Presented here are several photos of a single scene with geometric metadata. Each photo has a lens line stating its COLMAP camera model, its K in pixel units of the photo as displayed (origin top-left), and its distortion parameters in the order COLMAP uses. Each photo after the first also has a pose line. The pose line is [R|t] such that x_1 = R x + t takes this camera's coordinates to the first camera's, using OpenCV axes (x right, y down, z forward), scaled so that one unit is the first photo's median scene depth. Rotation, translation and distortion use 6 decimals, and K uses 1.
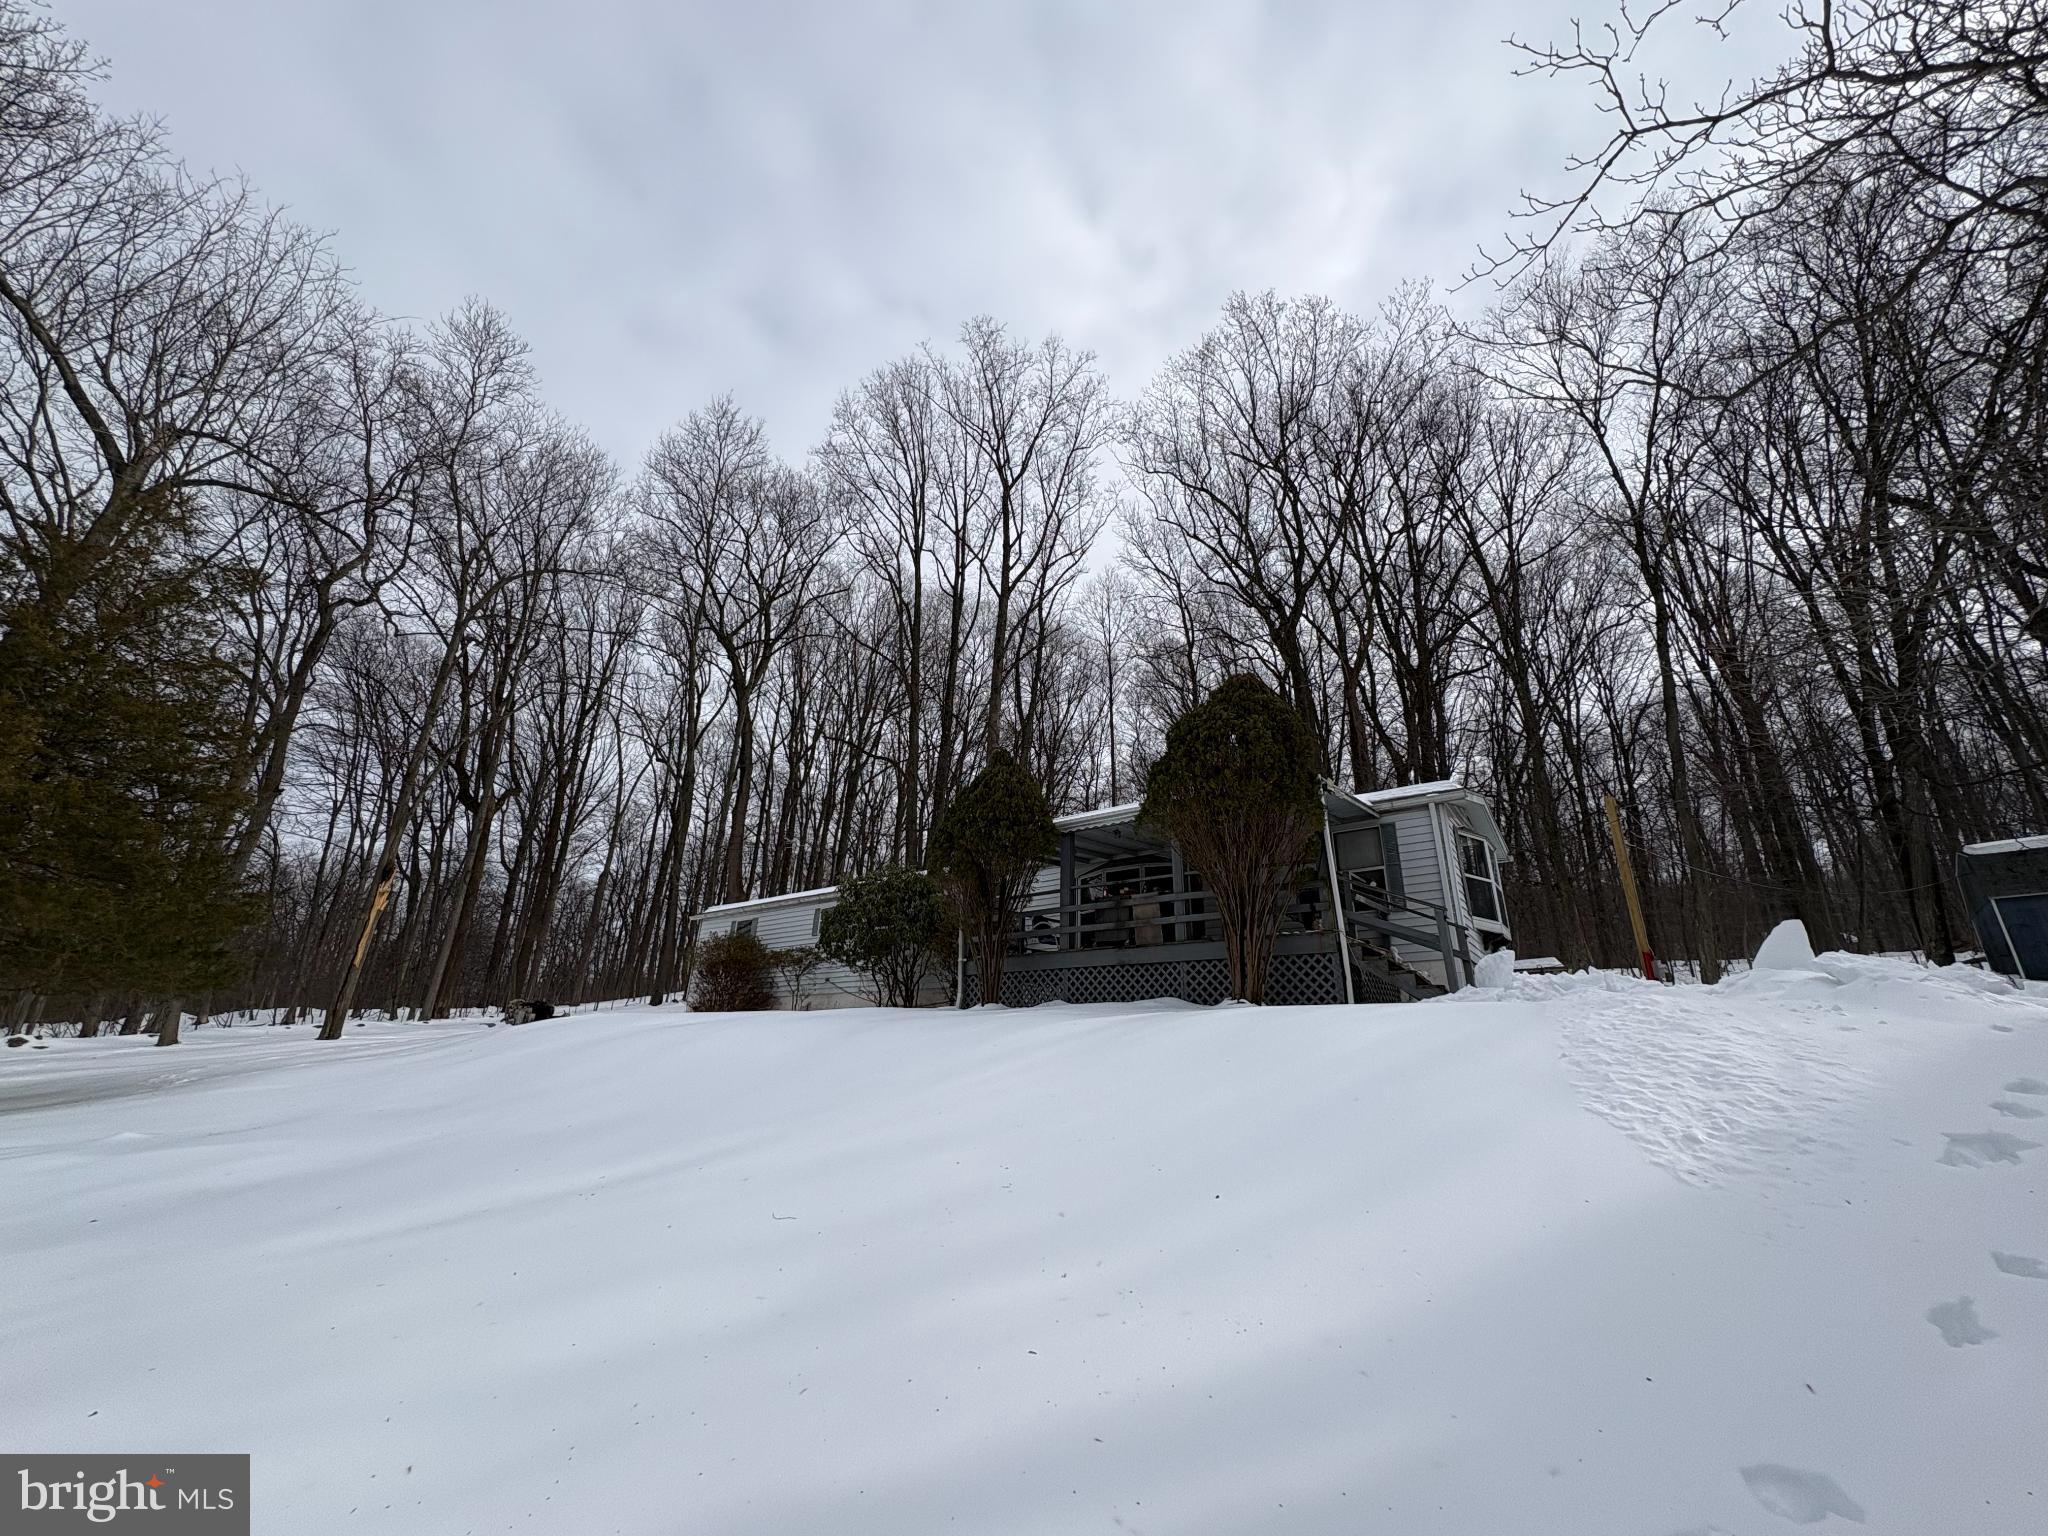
lens RADIAL K [[821.5, 0, 1015.6], [0, 821.5, 765.8], [0, 0, 1]] dist [0.000603, 0.000234]
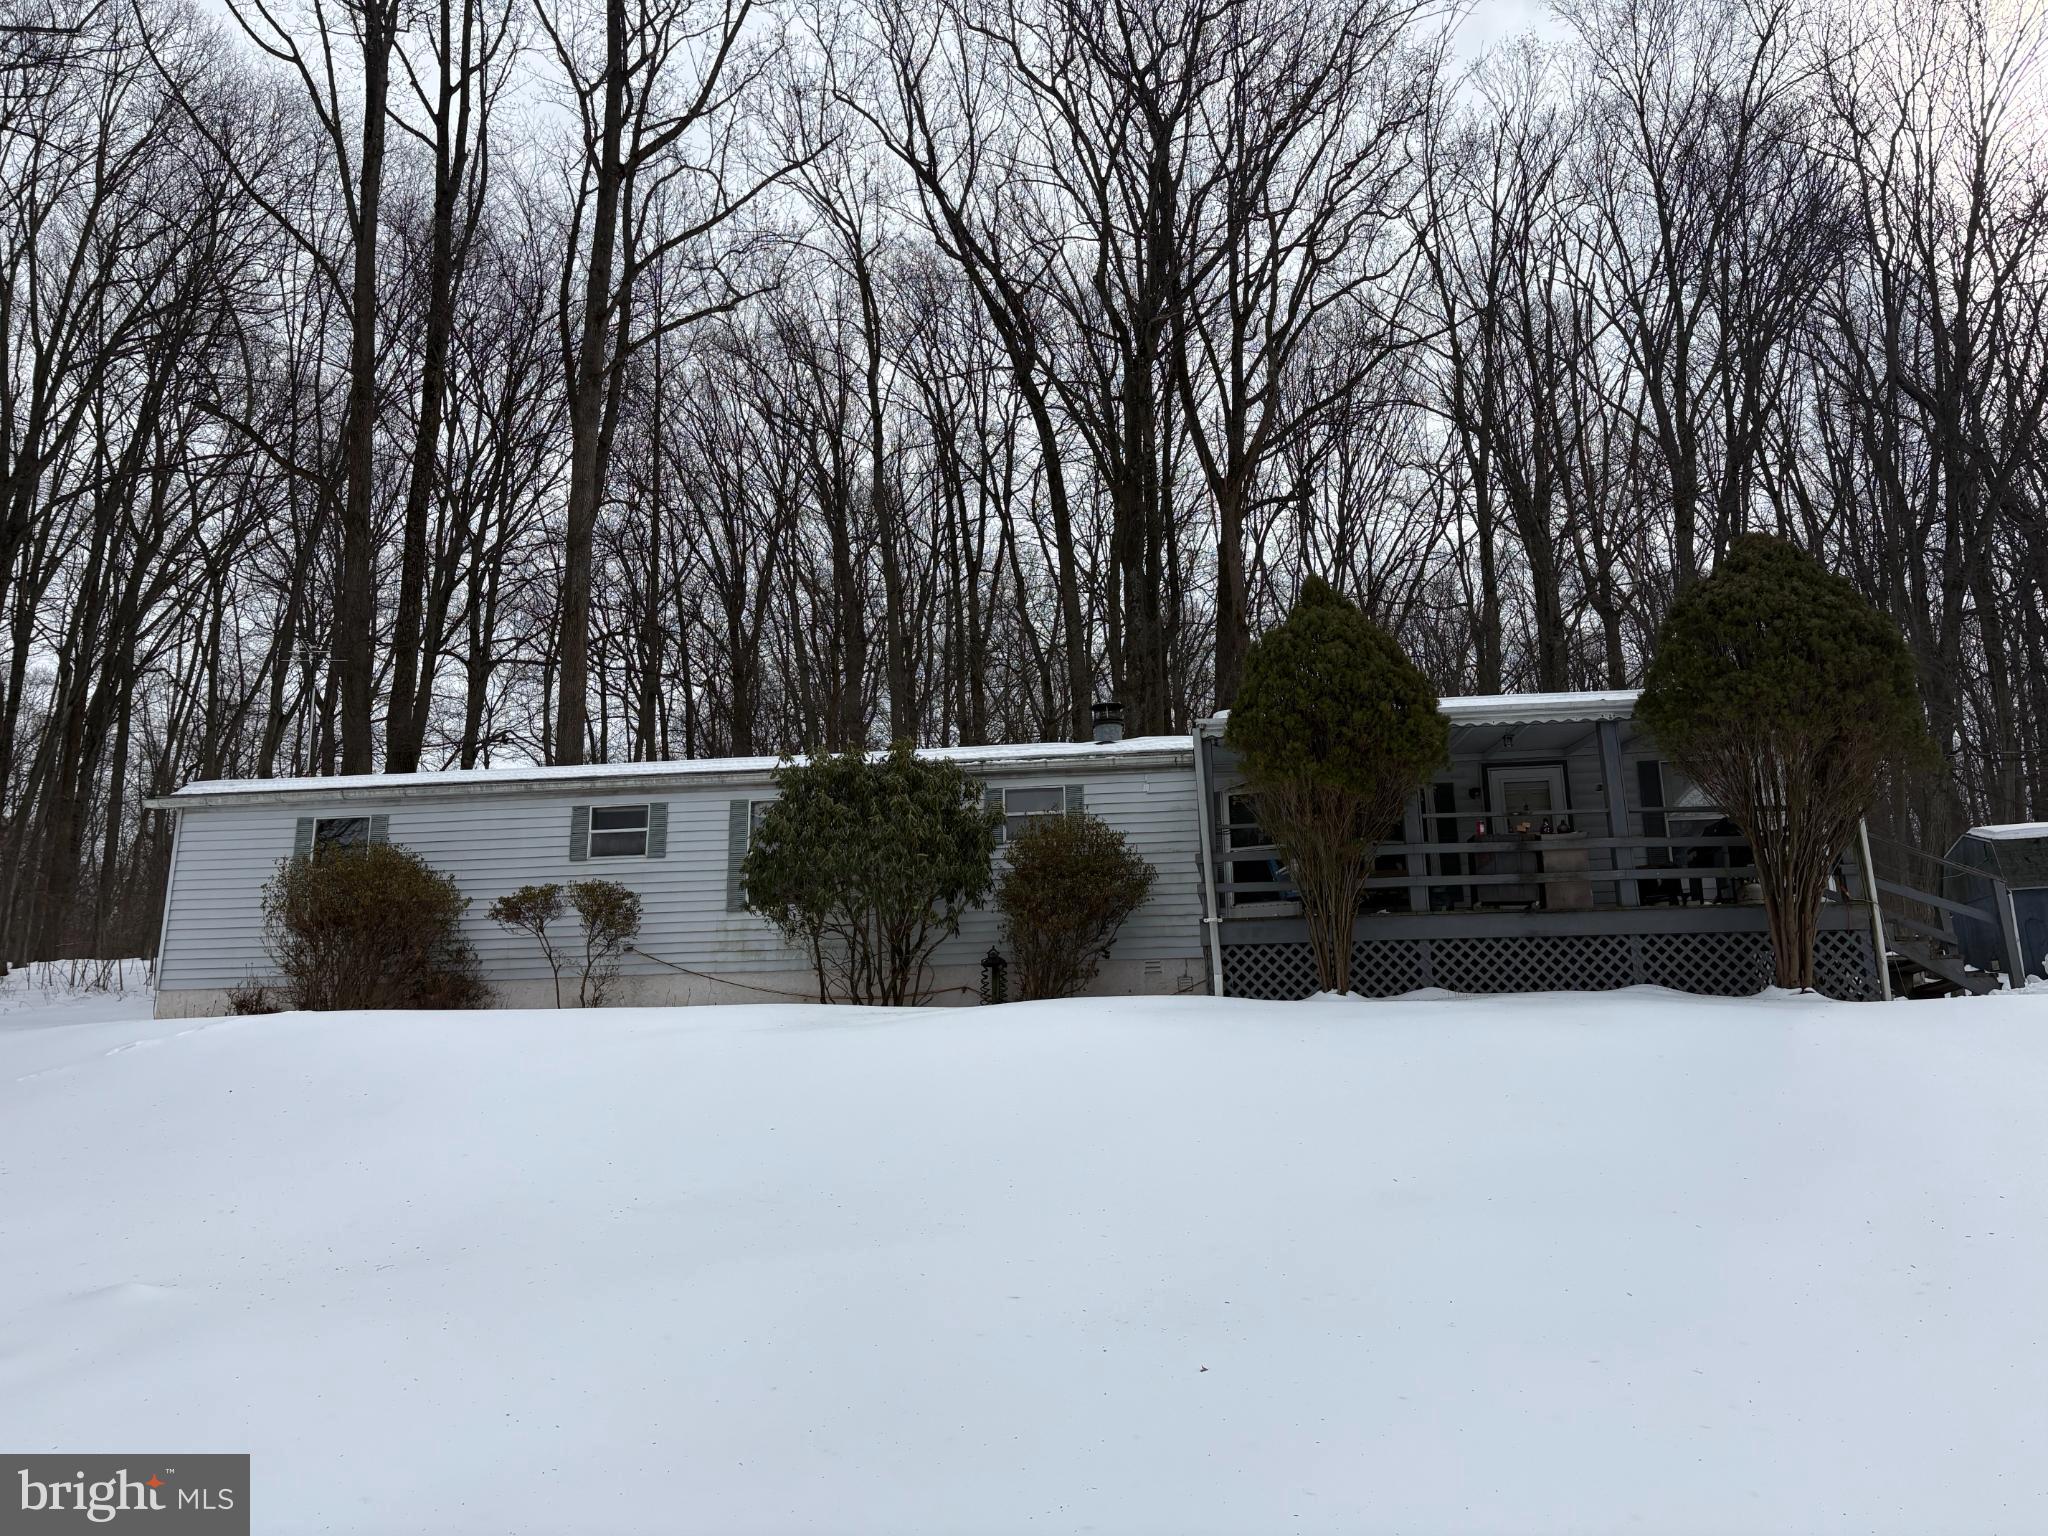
lens RADIAL K [[1558.4, 0, 1010.8], [0, 1558.4, 770.0], [0, 0, 1]] dist [0.061231, -0.063852]
pose [[0.859951, 0.079510, 0.504145, -0.944010], [-0.144561, 0.985284, 0.091196, 0.057020], [-0.489475, -0.151304, 0.858790, 0.140867]]
